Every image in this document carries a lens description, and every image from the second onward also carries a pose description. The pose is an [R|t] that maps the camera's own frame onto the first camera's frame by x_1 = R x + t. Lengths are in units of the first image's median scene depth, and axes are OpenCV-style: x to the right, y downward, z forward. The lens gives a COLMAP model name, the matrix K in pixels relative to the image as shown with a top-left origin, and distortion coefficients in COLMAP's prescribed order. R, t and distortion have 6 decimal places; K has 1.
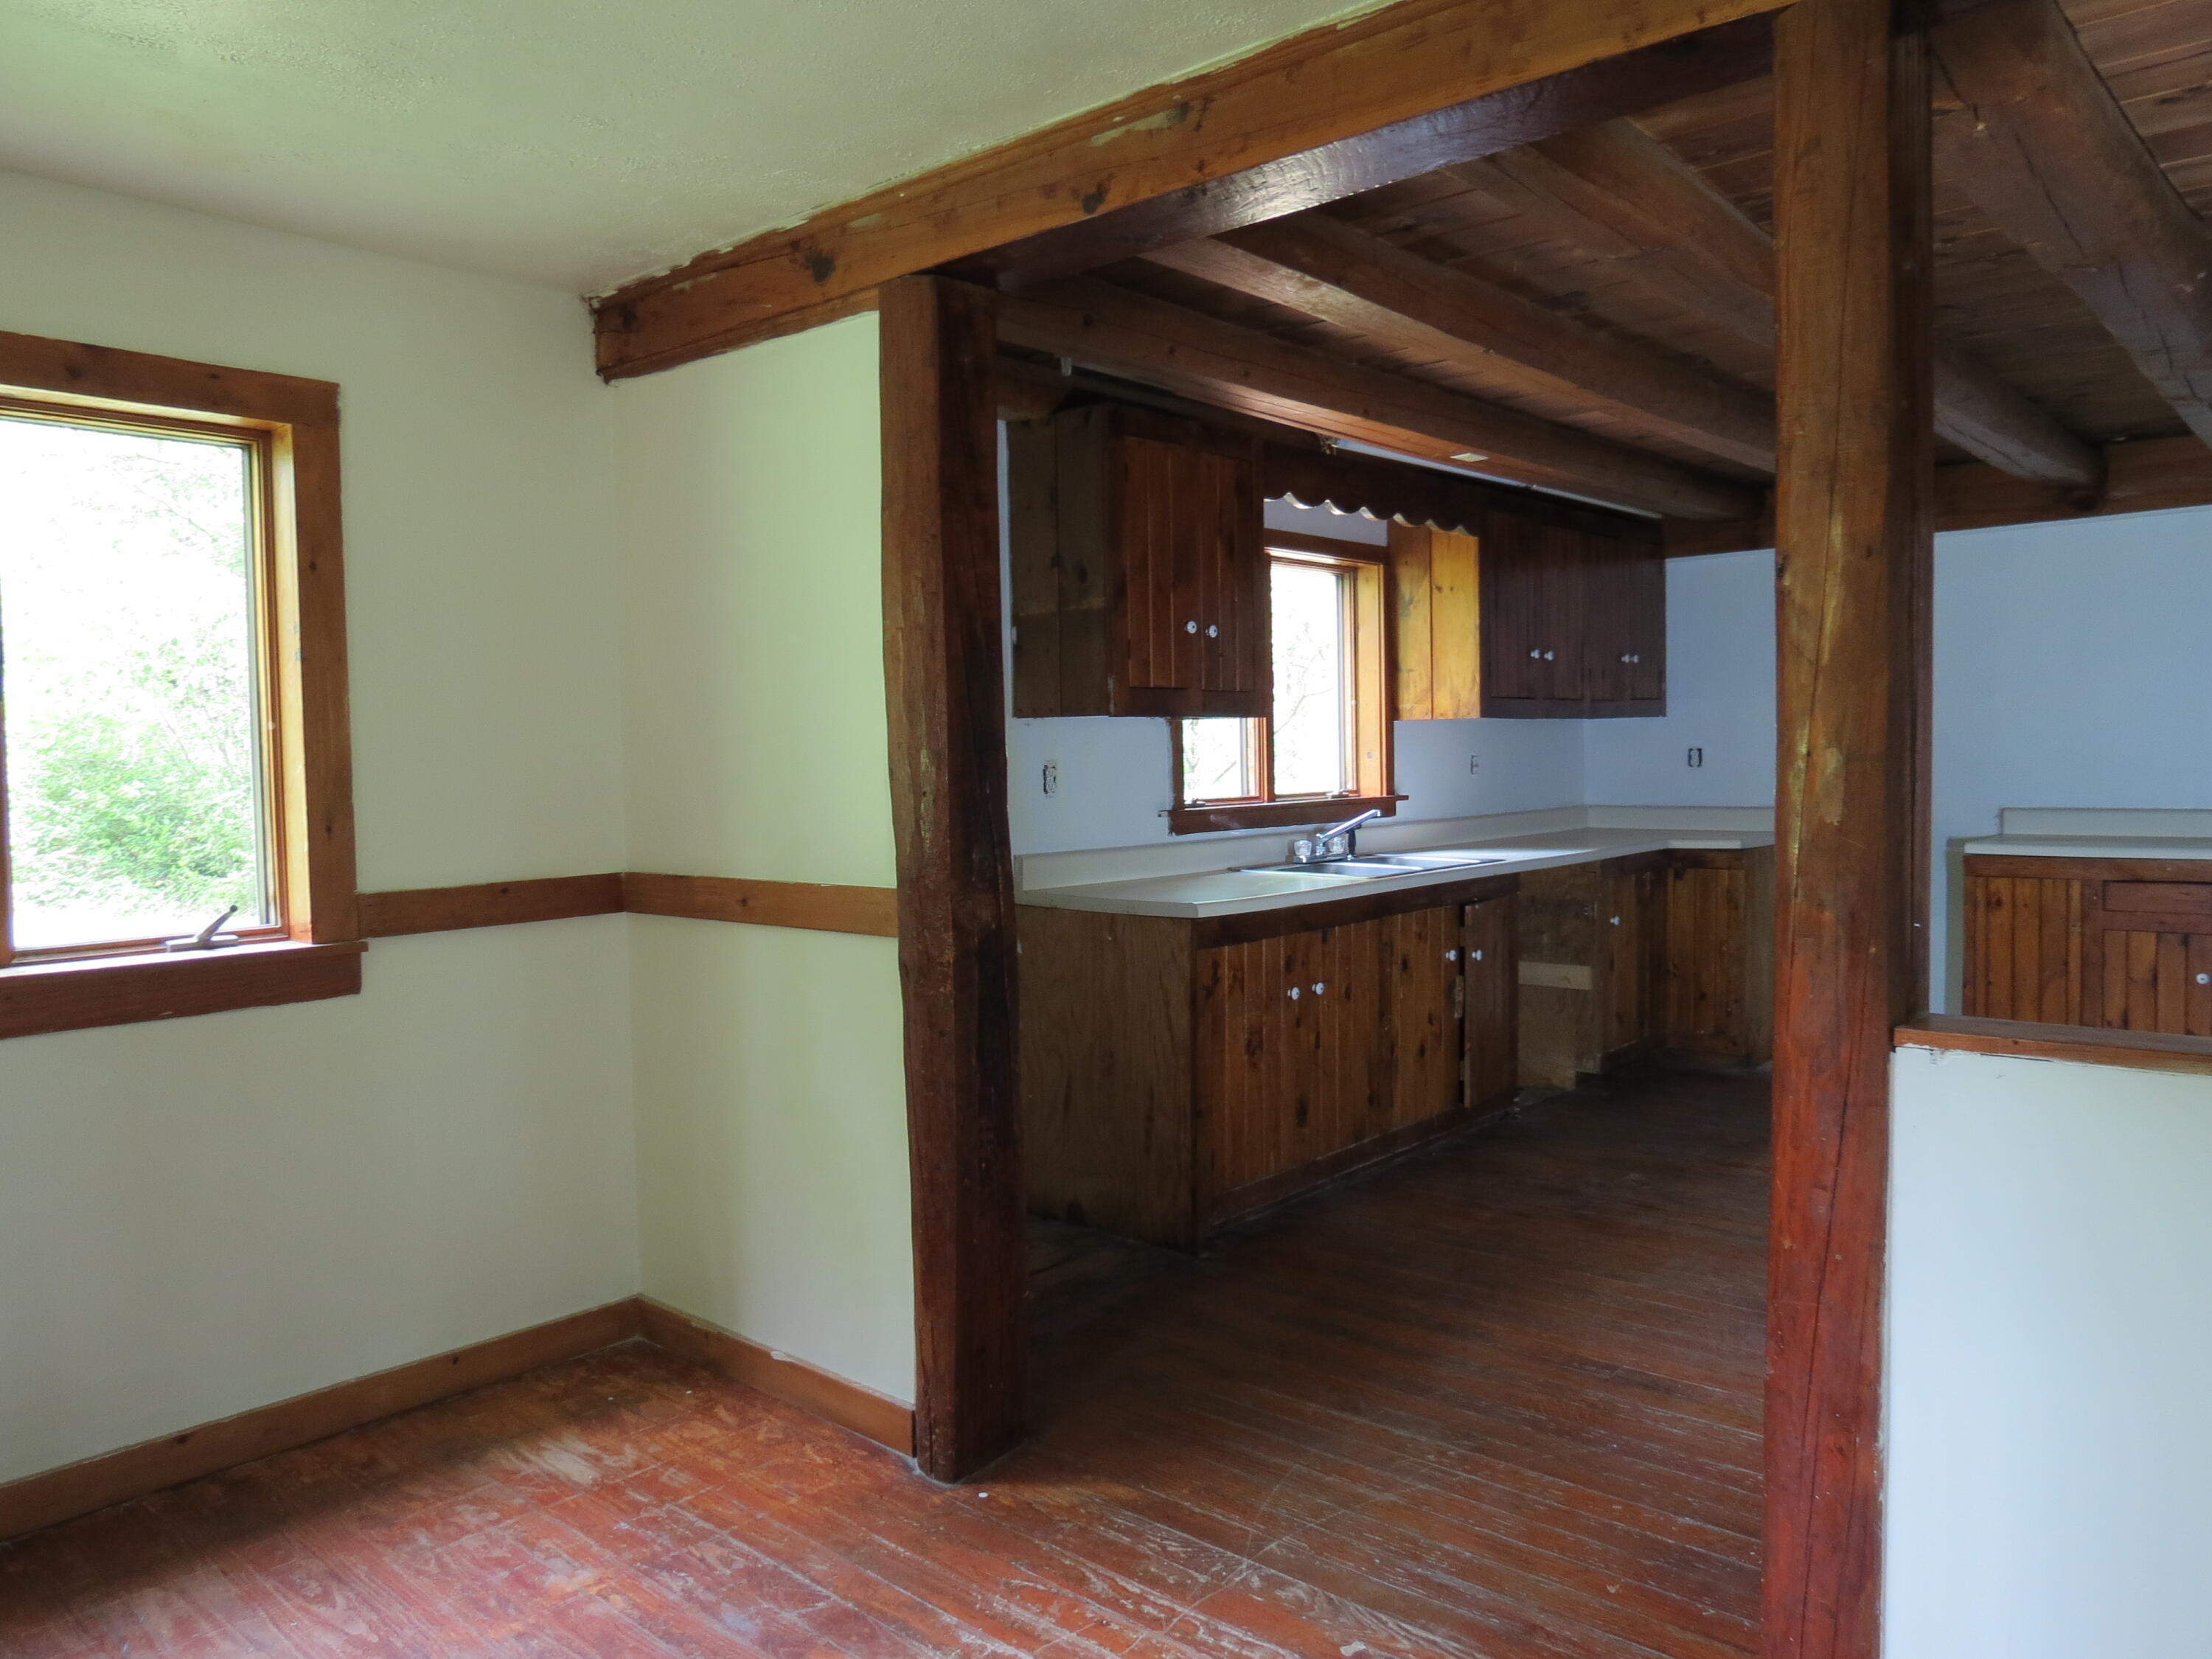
lens RADIAL K [[1570.5, 0, 1107.1], [0, 1570.5, 842.1], [0, 0, 1]] dist [-0.035137, 0.014165]
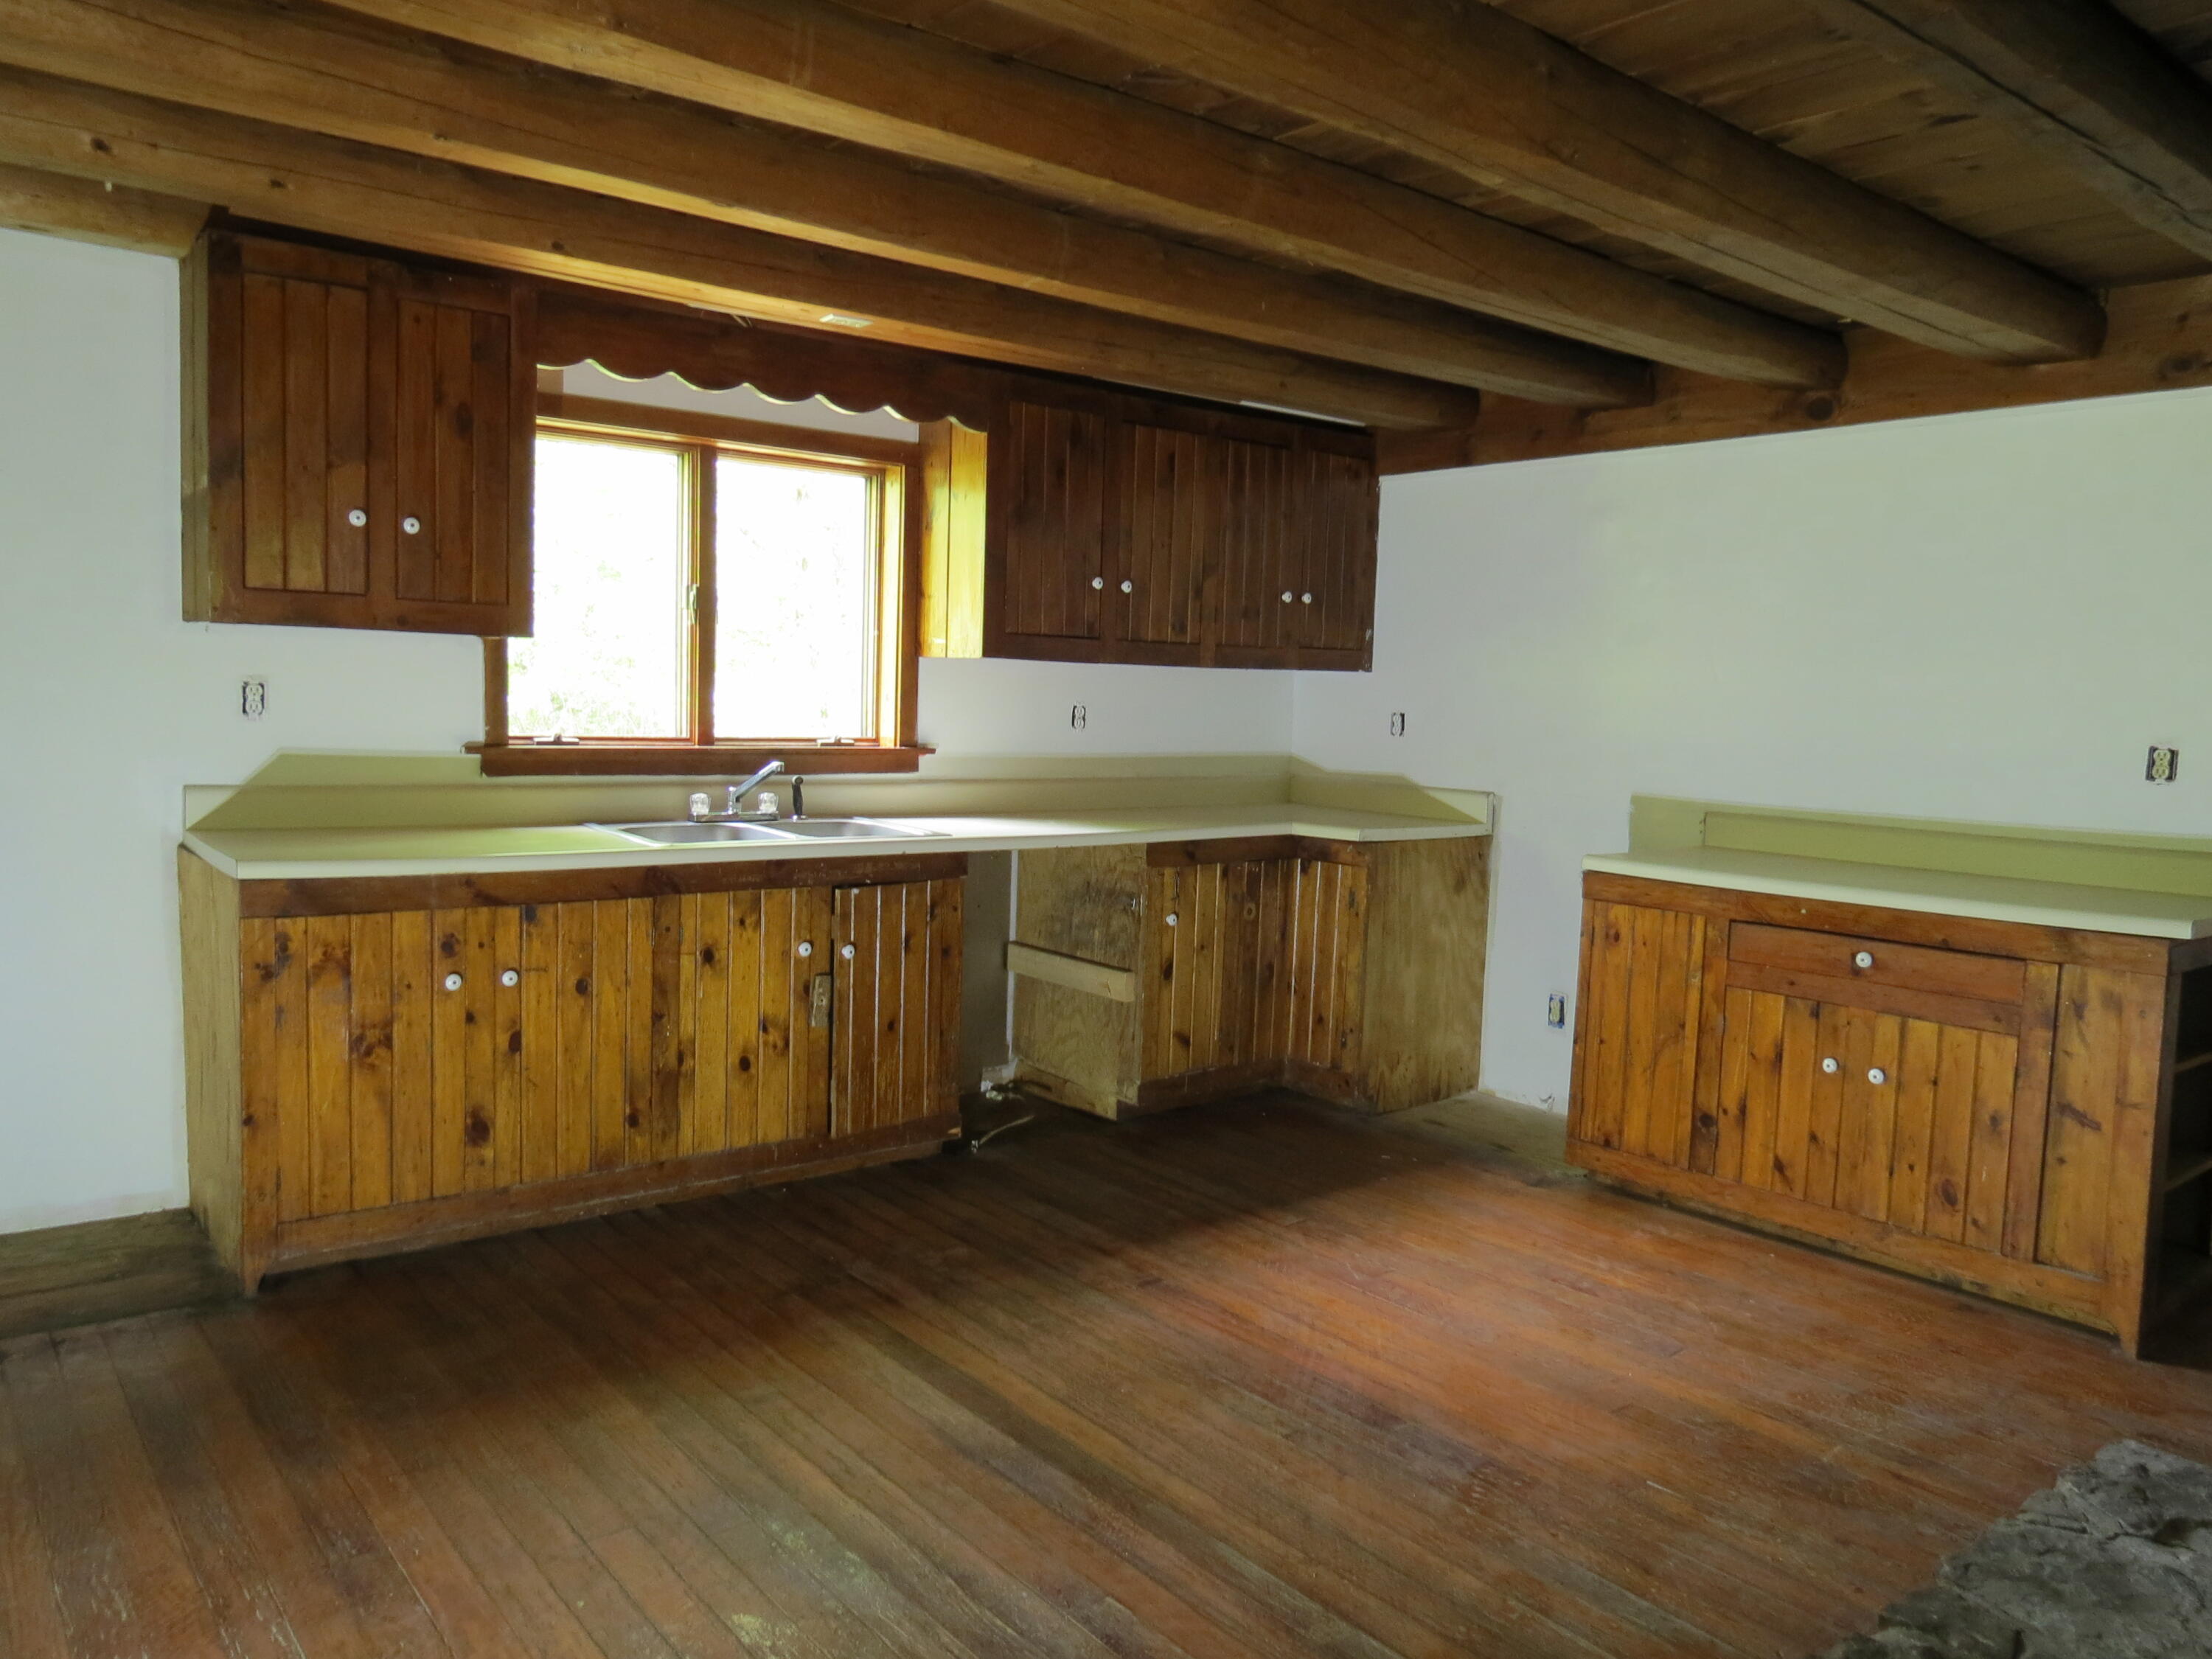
lens RADIAL K [[1570.5, 0, 1109.8], [0, 1570.5, 835.3], [0, 0, 1]] dist [-0.035137, 0.014165]
pose [[0.984480, 0.069399, -0.161193, 0.455717], [-0.063656, 0.997148, 0.040532, -0.025523], [0.163547, -0.029642, 0.986090, 0.216029]]
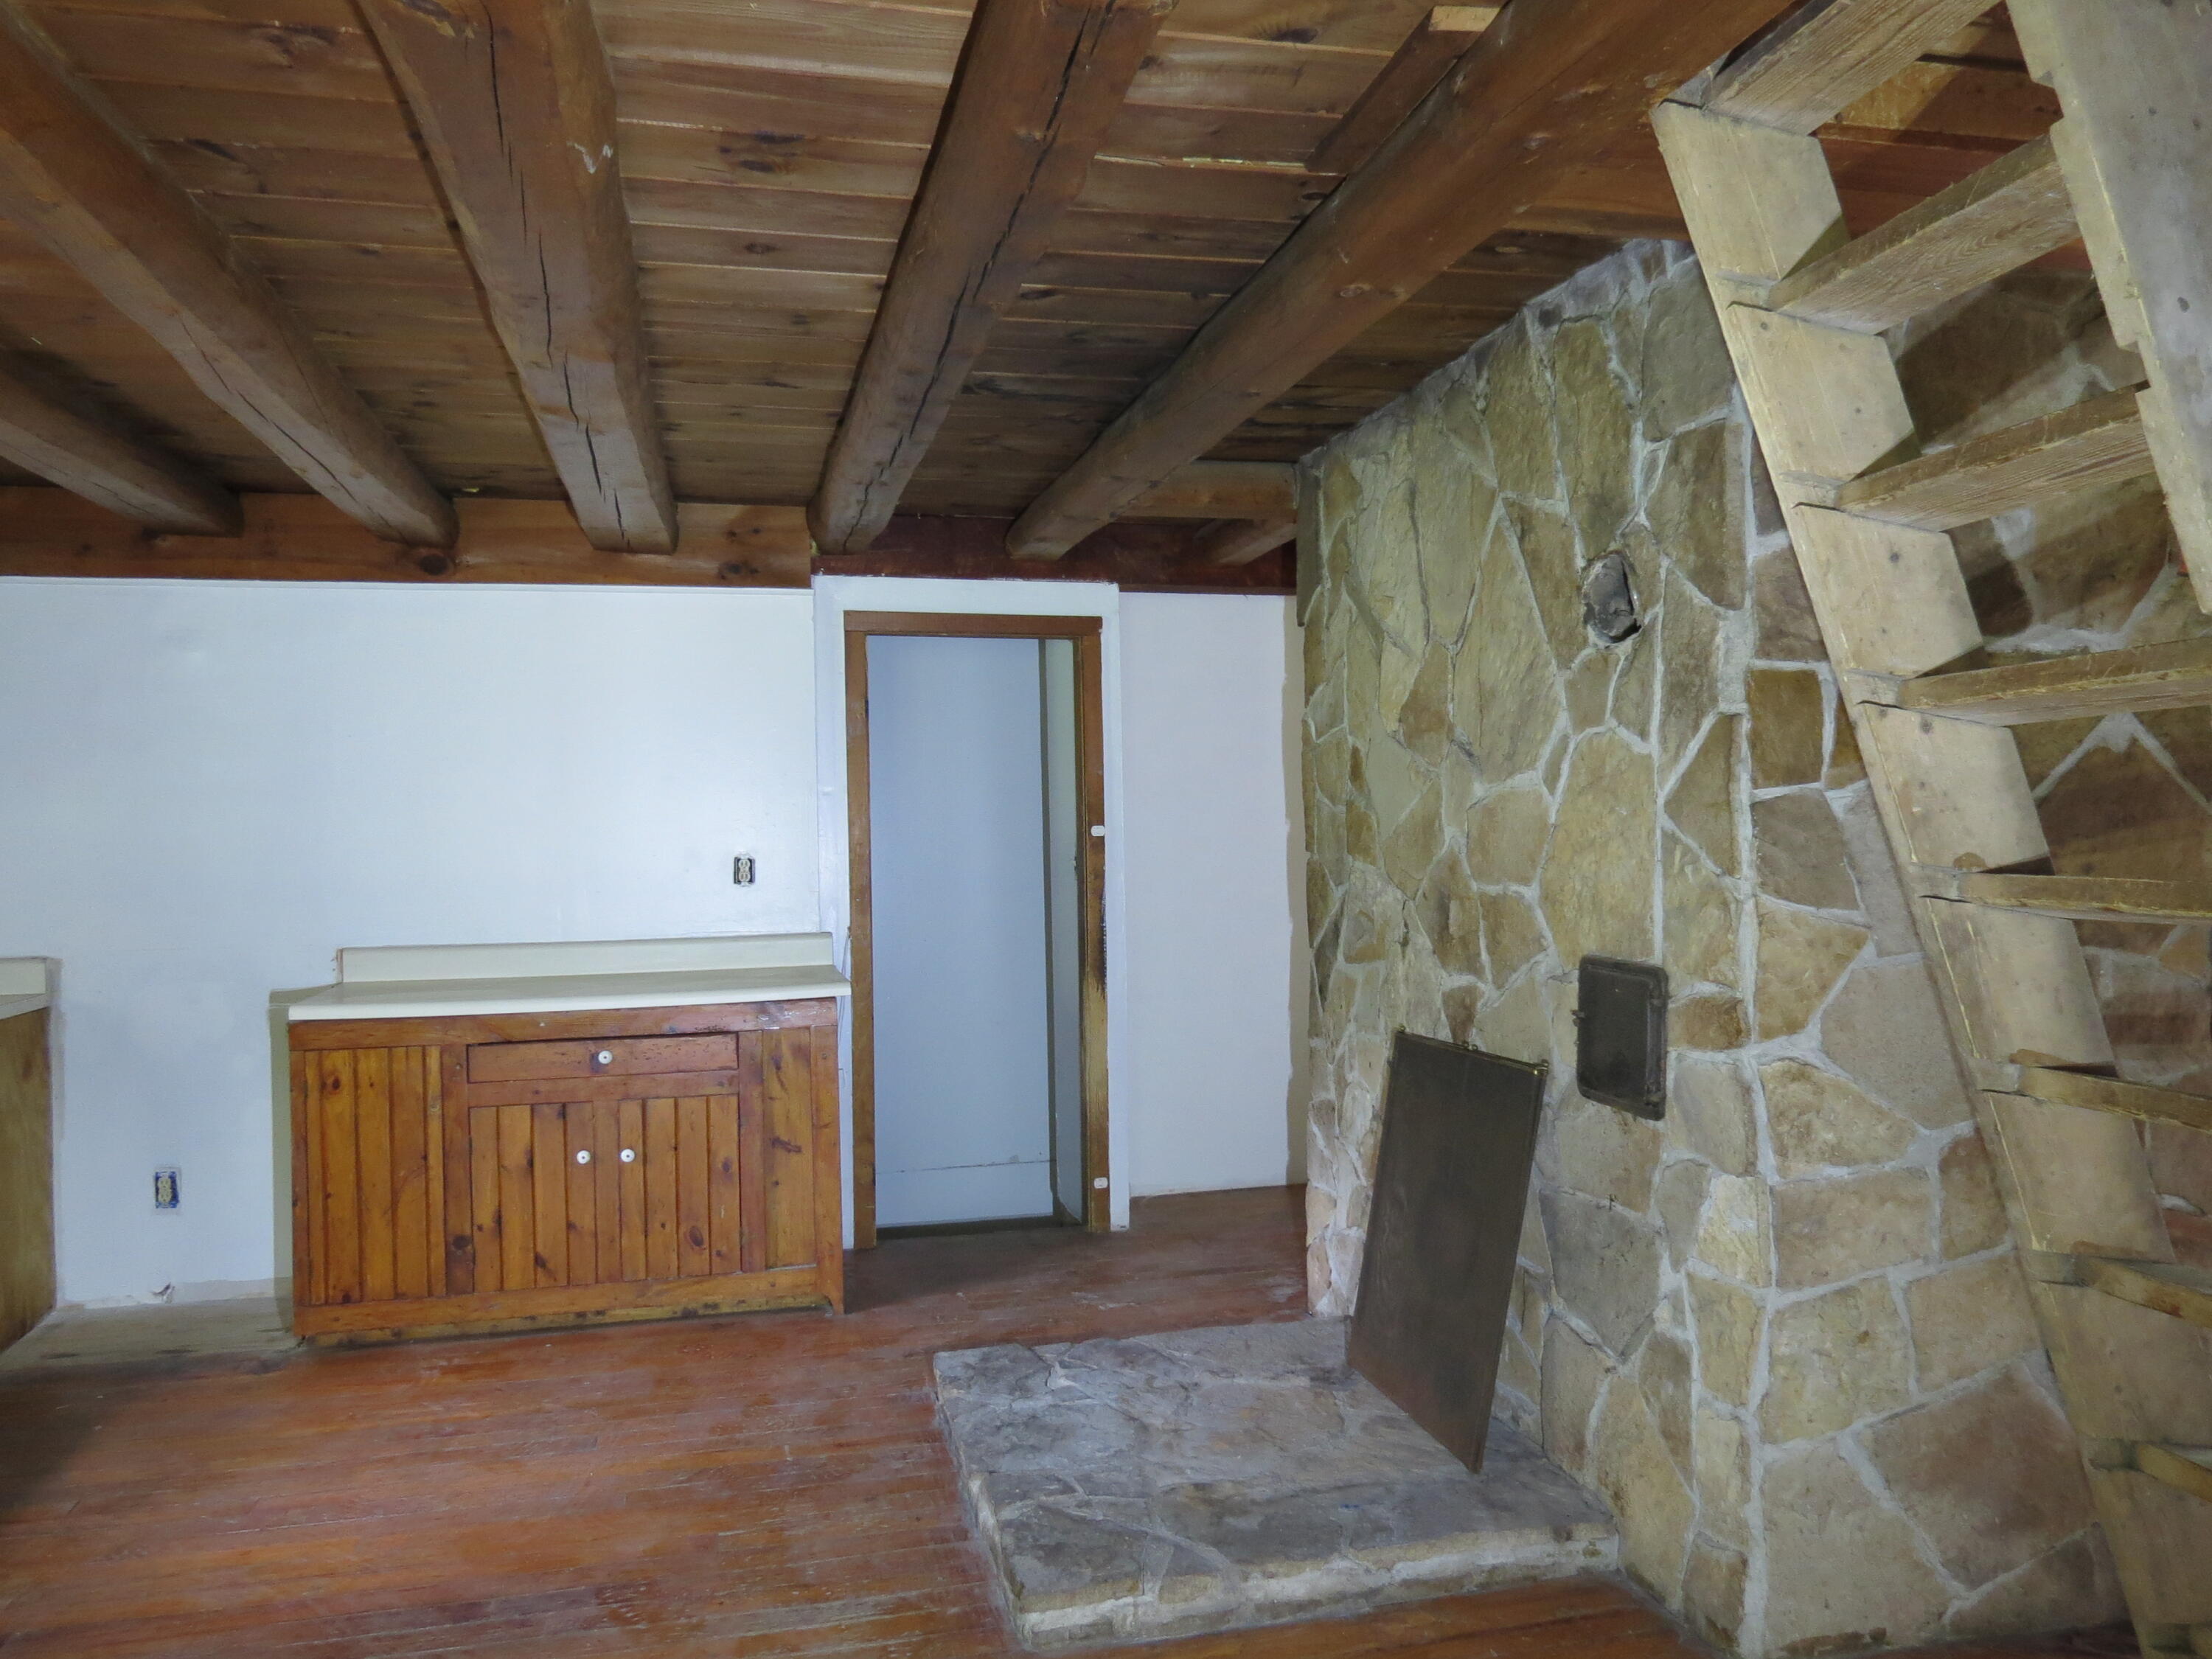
lens RADIAL K [[1570.5, 0, 1112.6], [0, 1570.5, 835.6], [0, 0, 1]] dist [-0.035137, 0.014165]
pose [[0.565867, 0.009324, 0.824444, 0.176149], [0.045902, 0.998029, -0.042792, -0.030292], [-0.823218, 0.062059, 0.564324, 0.280215]]
